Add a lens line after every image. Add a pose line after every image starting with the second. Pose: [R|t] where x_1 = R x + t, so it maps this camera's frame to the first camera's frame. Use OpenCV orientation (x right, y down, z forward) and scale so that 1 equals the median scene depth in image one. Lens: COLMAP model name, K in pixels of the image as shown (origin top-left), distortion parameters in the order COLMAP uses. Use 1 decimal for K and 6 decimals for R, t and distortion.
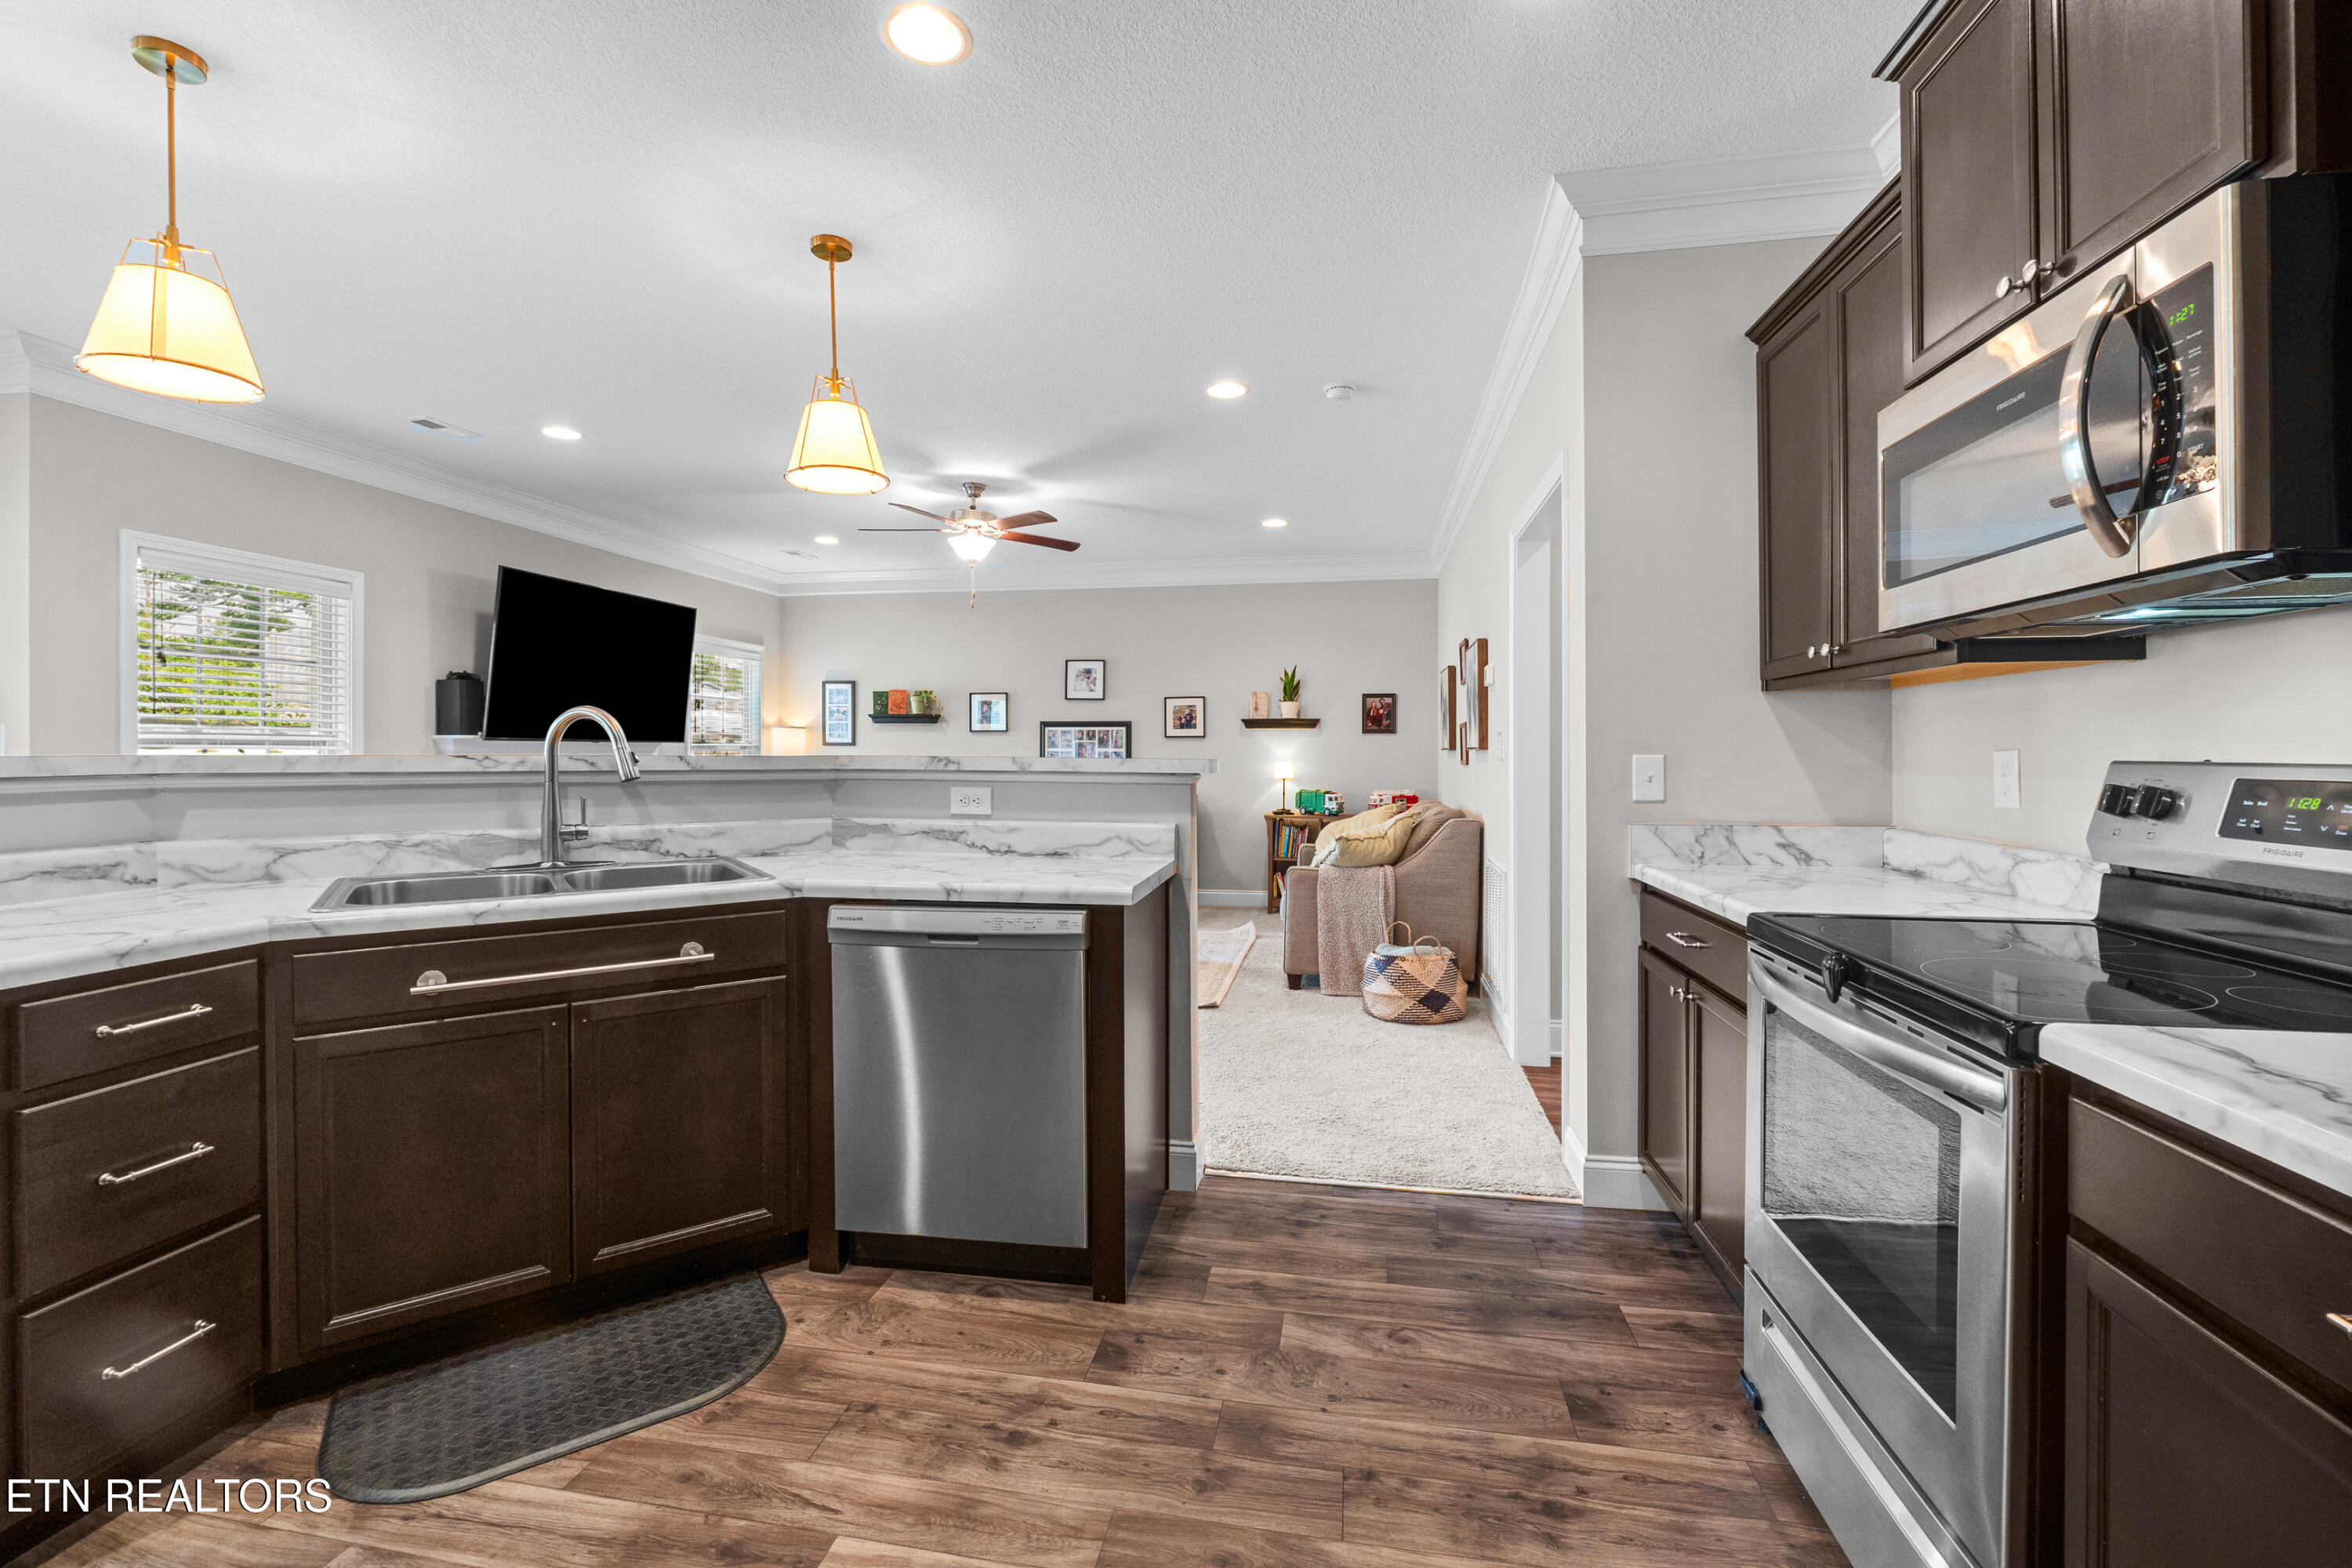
lens RADIAL K [[1005.7, 0, 1171.7], [0, 1005.7, 756.5], [0, 0, 1]] dist [-0.007825, 0.001591]
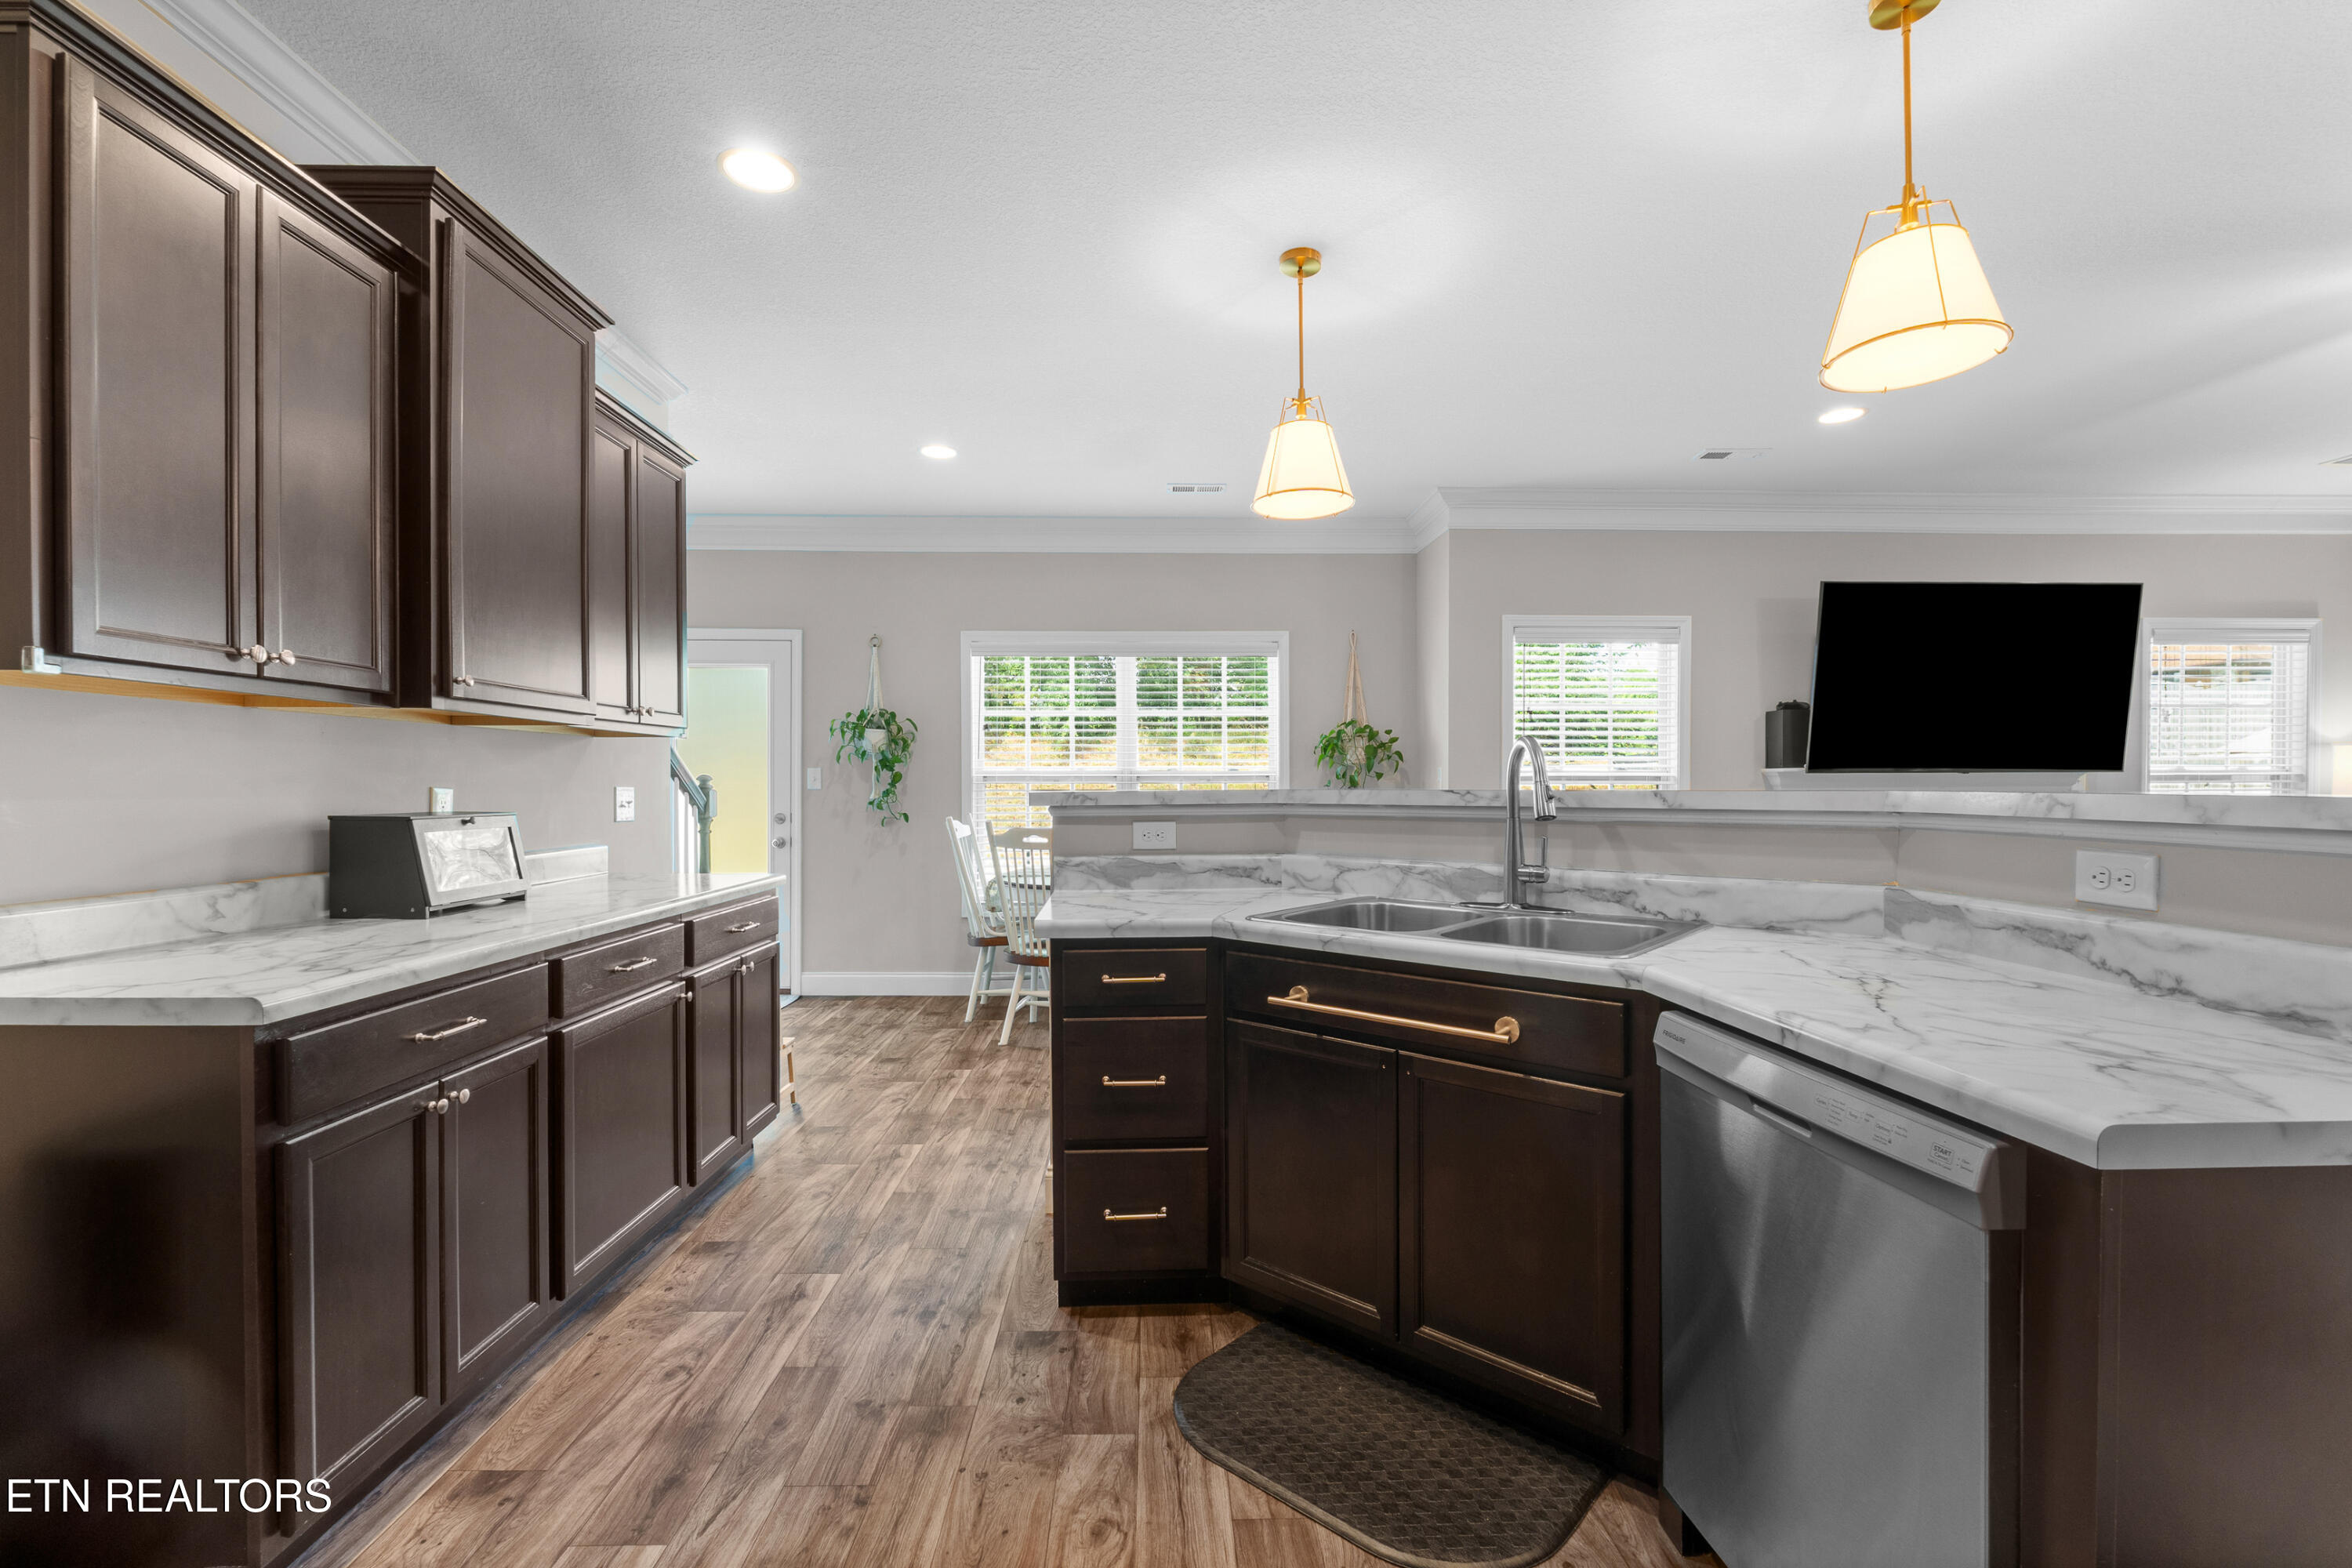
lens RADIAL K [[1005.7, 0, 1209.2], [0, 1005.7, 805.2], [0, 0, 1]] dist [-0.007825, 0.001591]
pose [[0.205346, 0.016451, -0.978551, 0.210322], [-0.000220, 0.999859, 0.016763, -0.002309], [0.978689, -0.003227, 0.205321, 0.449099]]
